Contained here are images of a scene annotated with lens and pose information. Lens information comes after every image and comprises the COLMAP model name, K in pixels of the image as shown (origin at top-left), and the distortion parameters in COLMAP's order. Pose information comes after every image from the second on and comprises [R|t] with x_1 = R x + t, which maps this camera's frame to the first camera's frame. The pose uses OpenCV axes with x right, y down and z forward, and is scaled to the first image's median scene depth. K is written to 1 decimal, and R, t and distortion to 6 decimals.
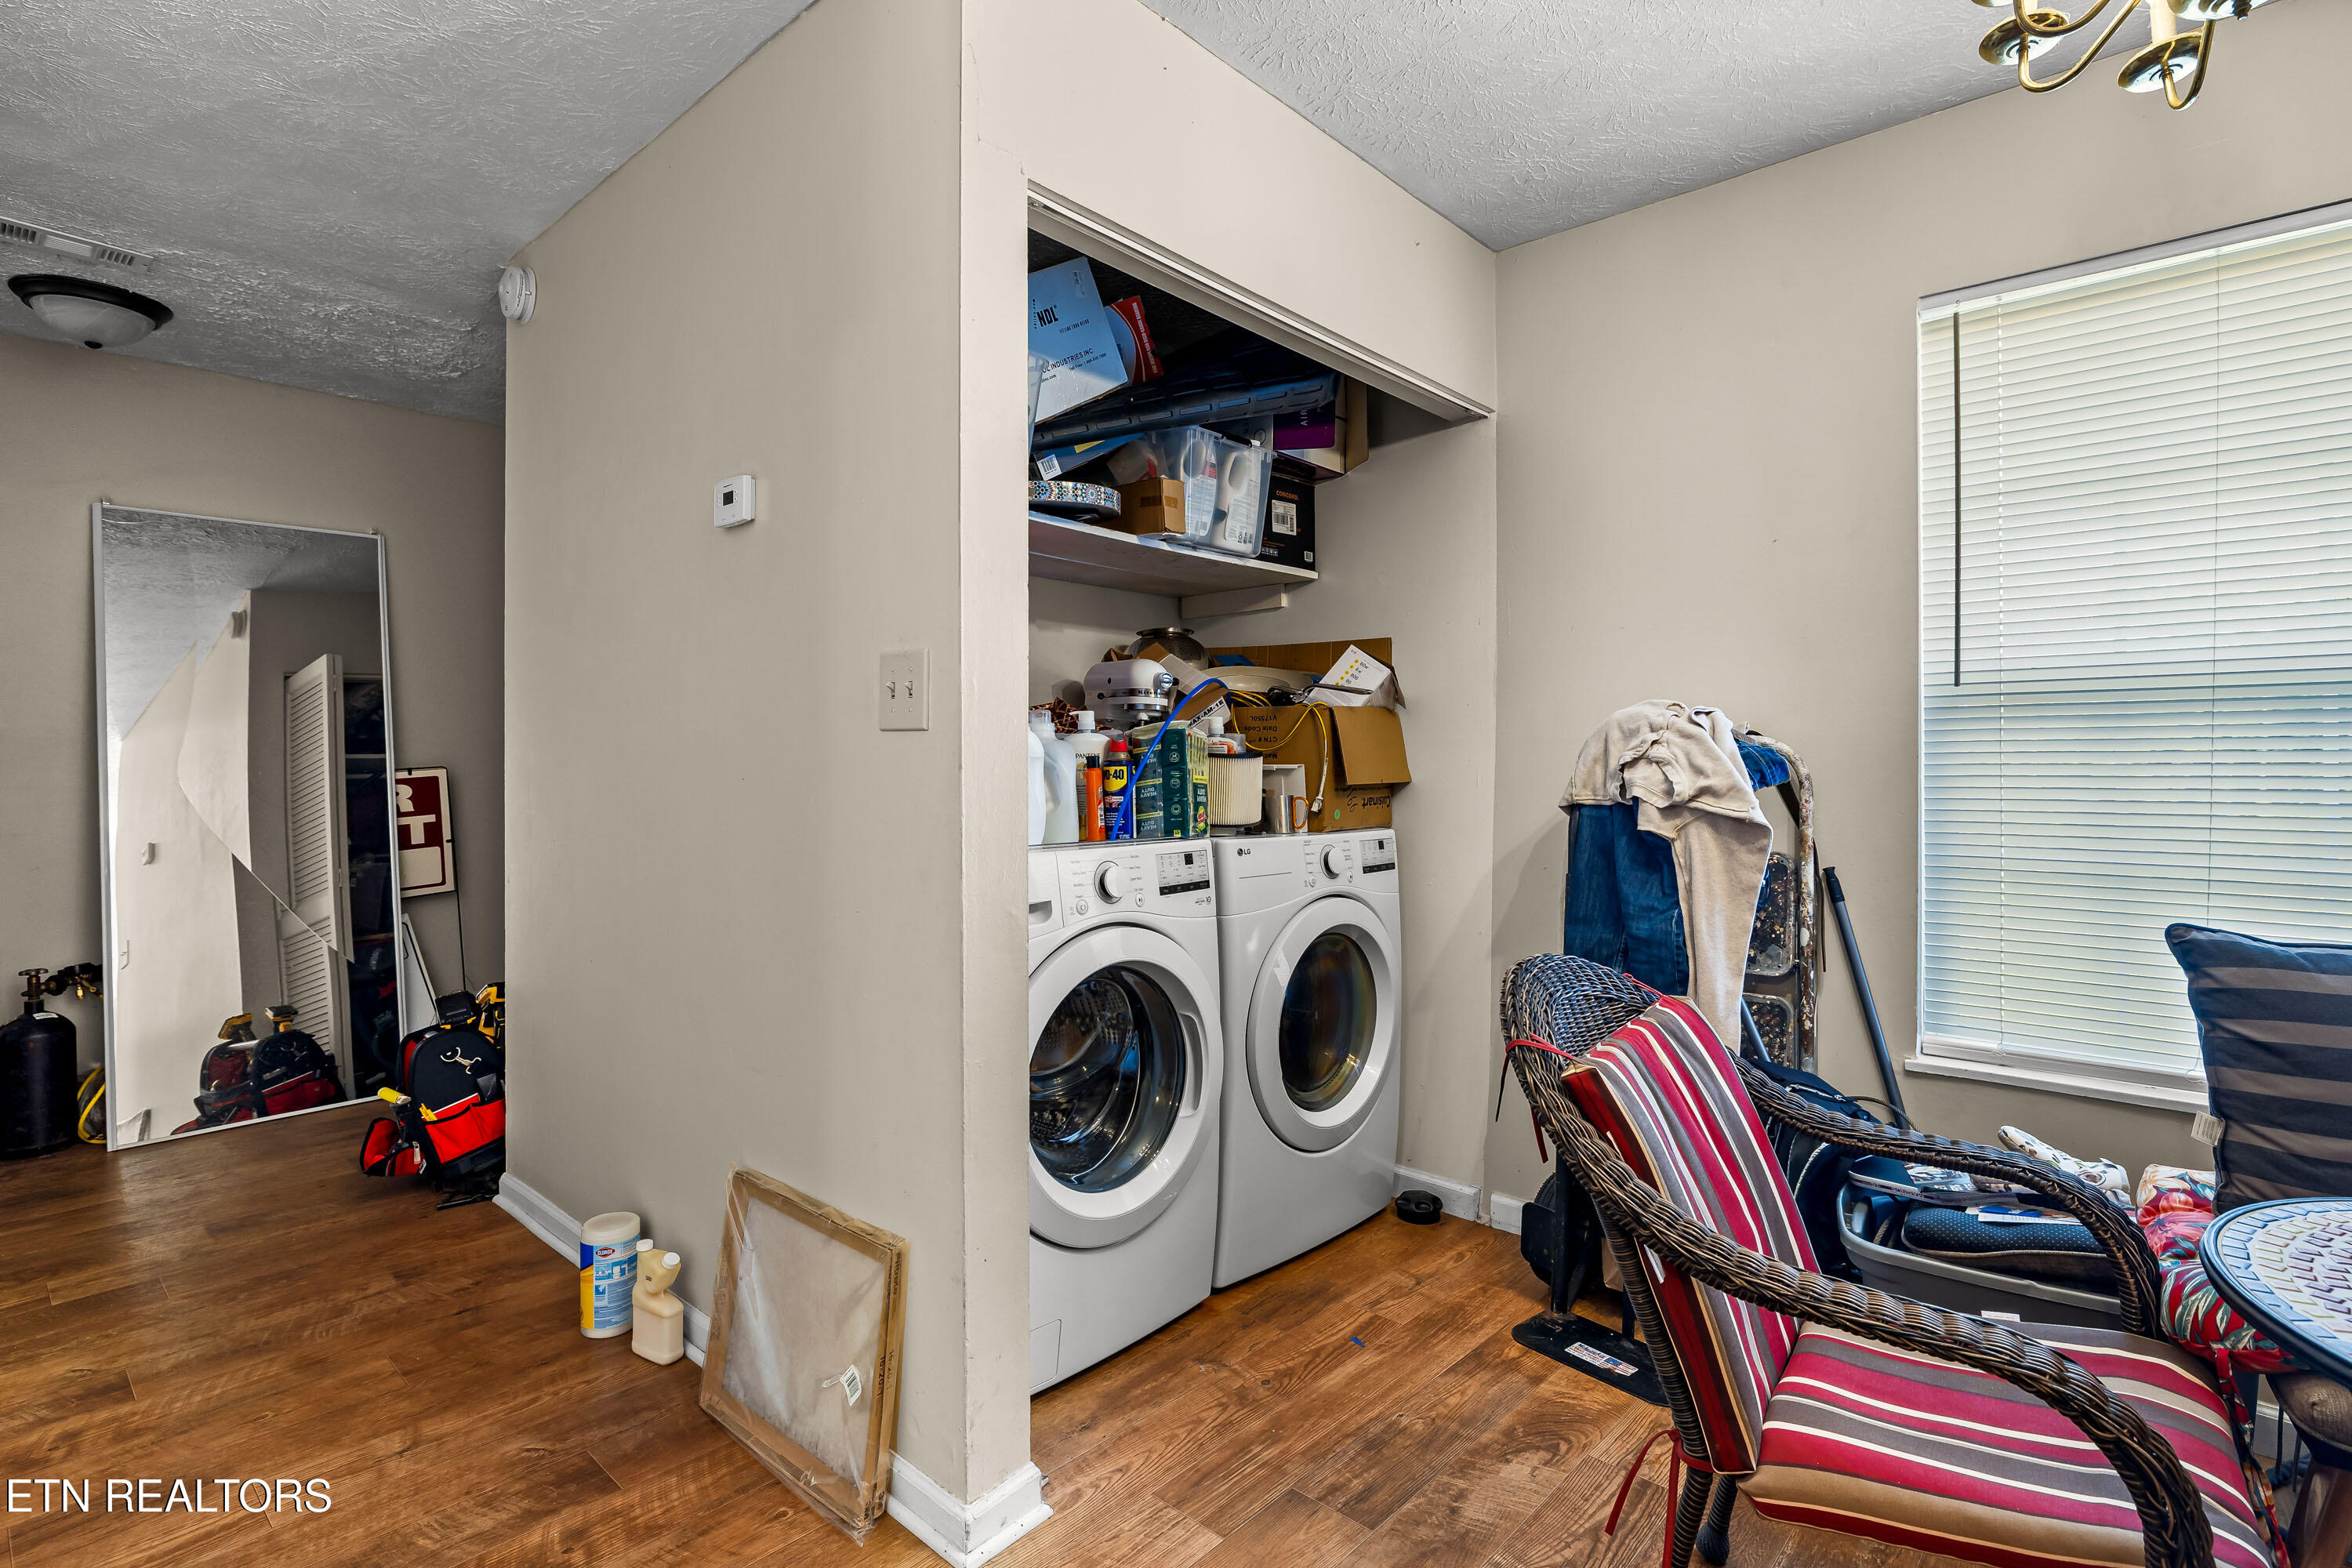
lens RADIAL K [[1122.2, 0, 1176.0], [0, 1122.2, 784.0], [0, 0, 1]] dist [-0.001626, -0.000458]
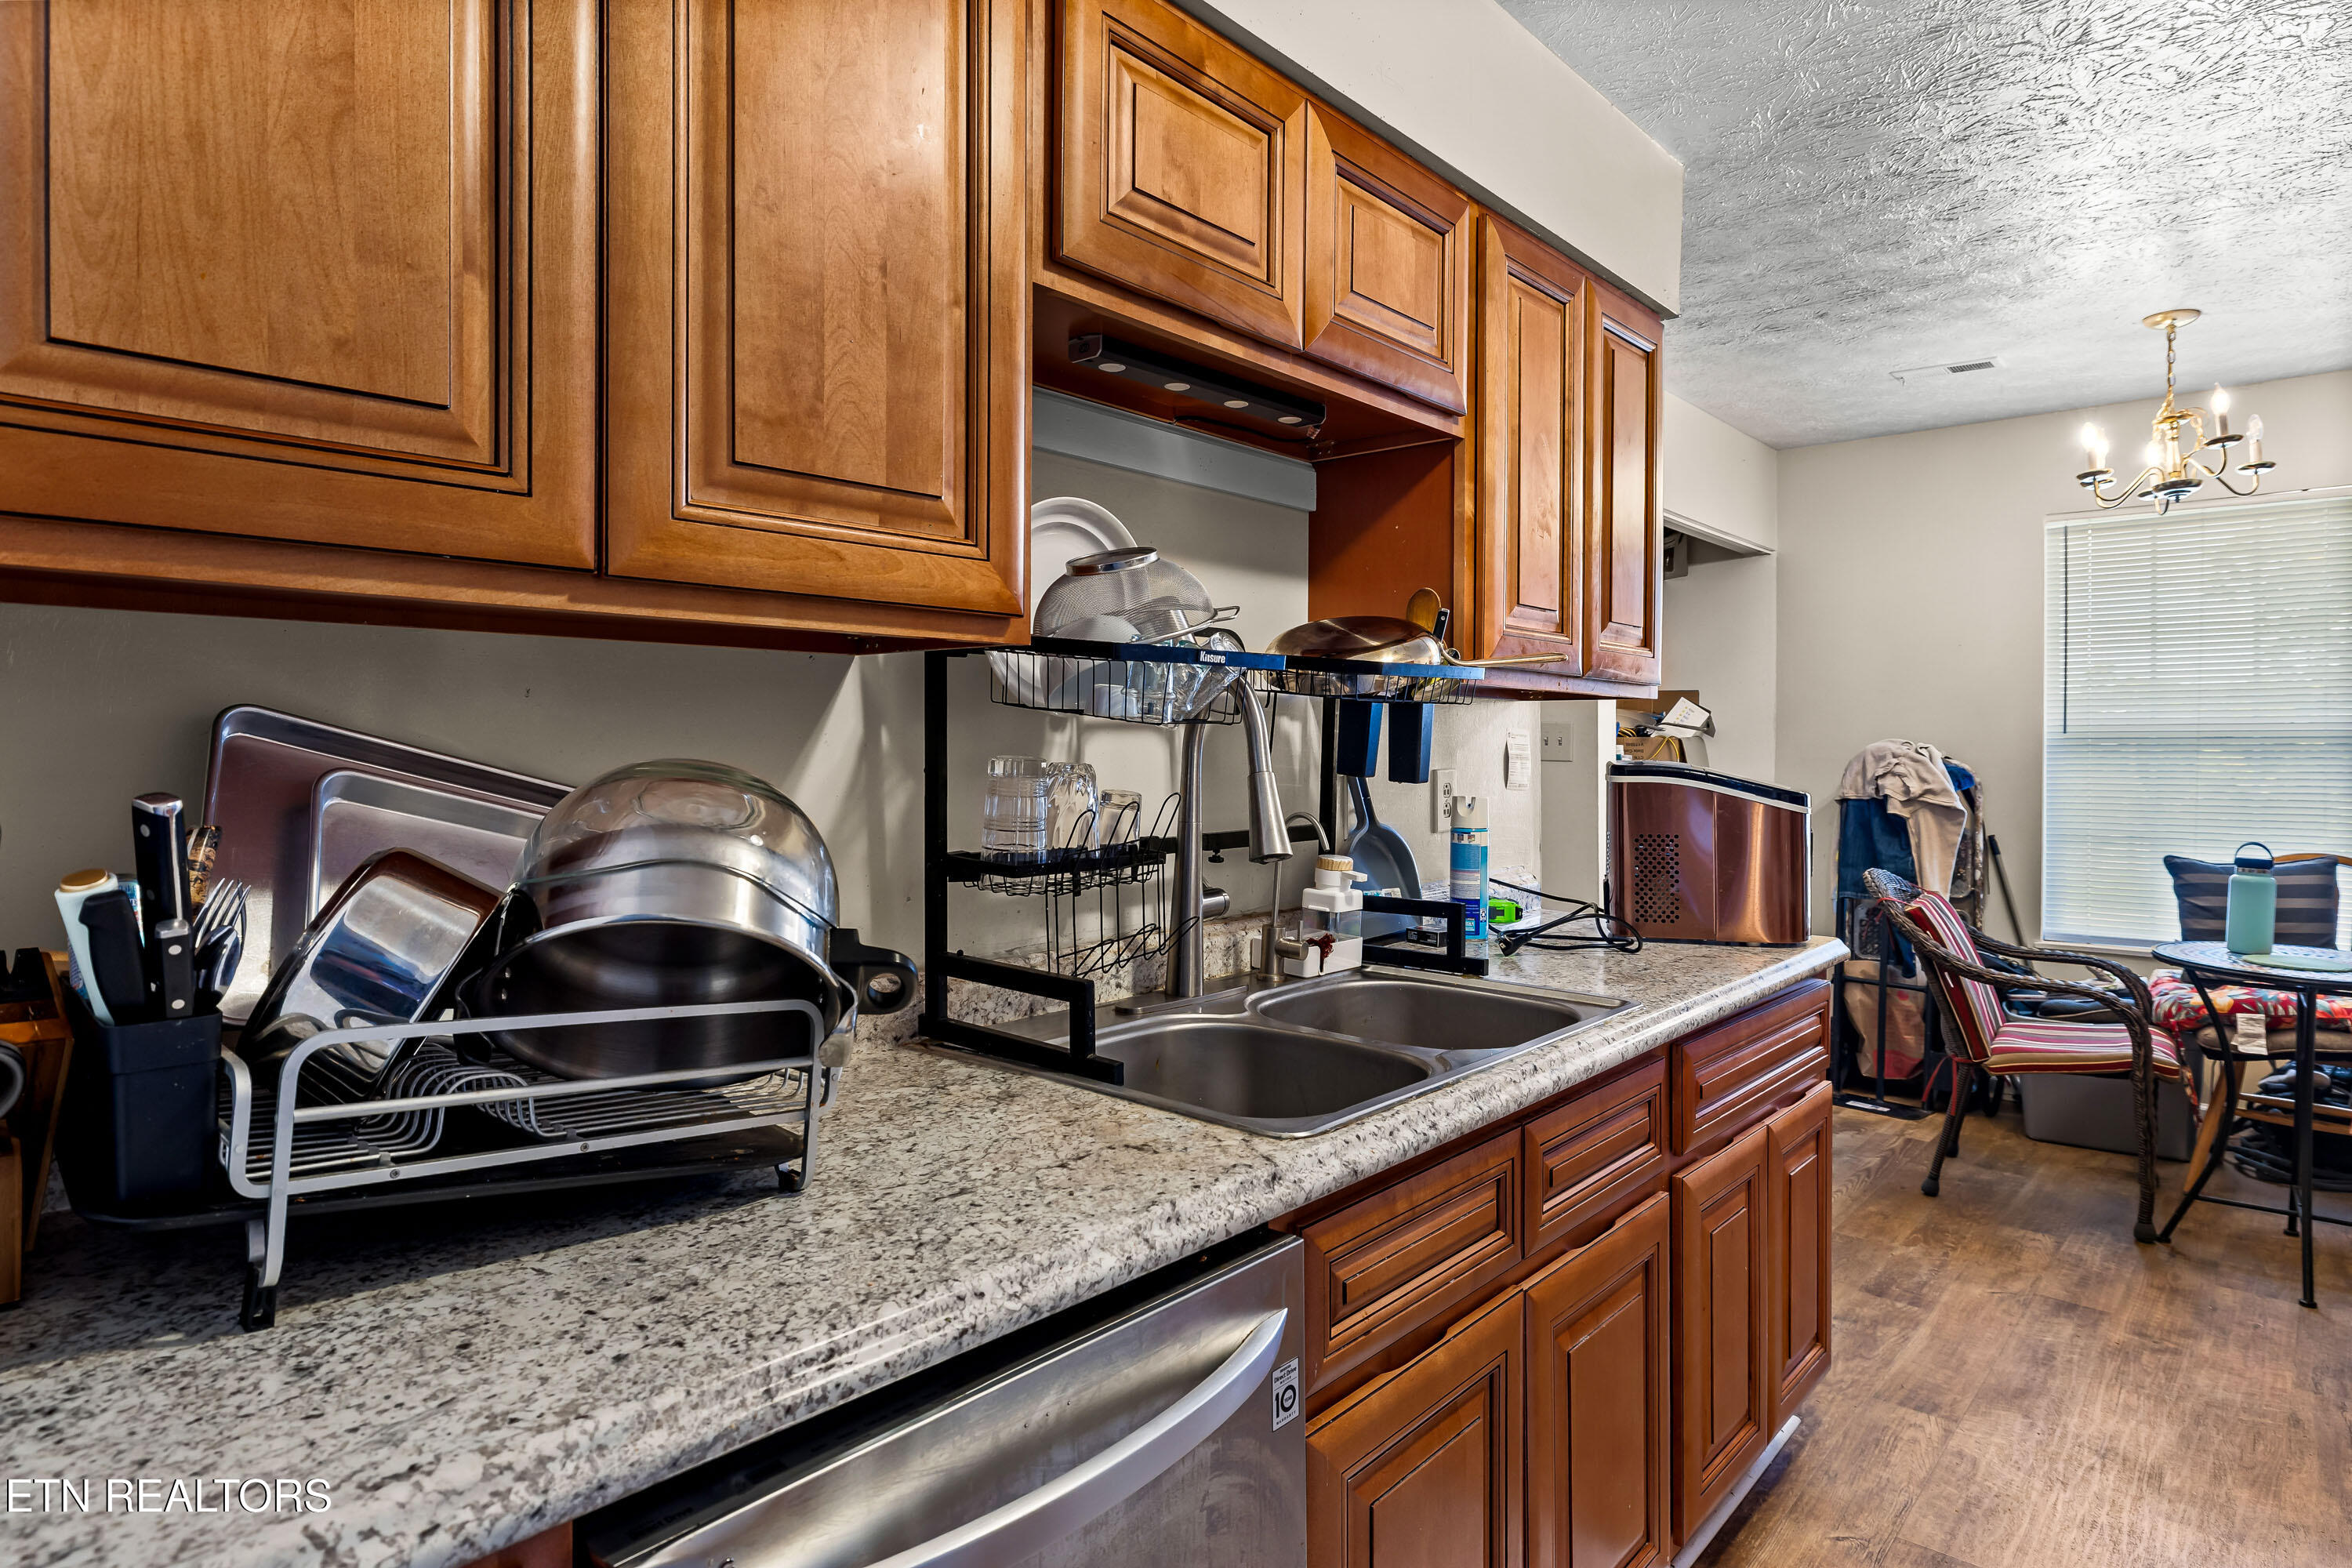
lens RADIAL K [[1306.8, 0, 1176.0], [0, 1306.8, 784.0], [0, 0, 1]] dist [0.000433, 0.000788]
pose [[0.999806, 0.002015, 0.019568, -0.763120], [-0.002098, 0.999989, 0.004232, -0.011885], [-0.019560, -0.004272, 0.999800, -1.059660]]
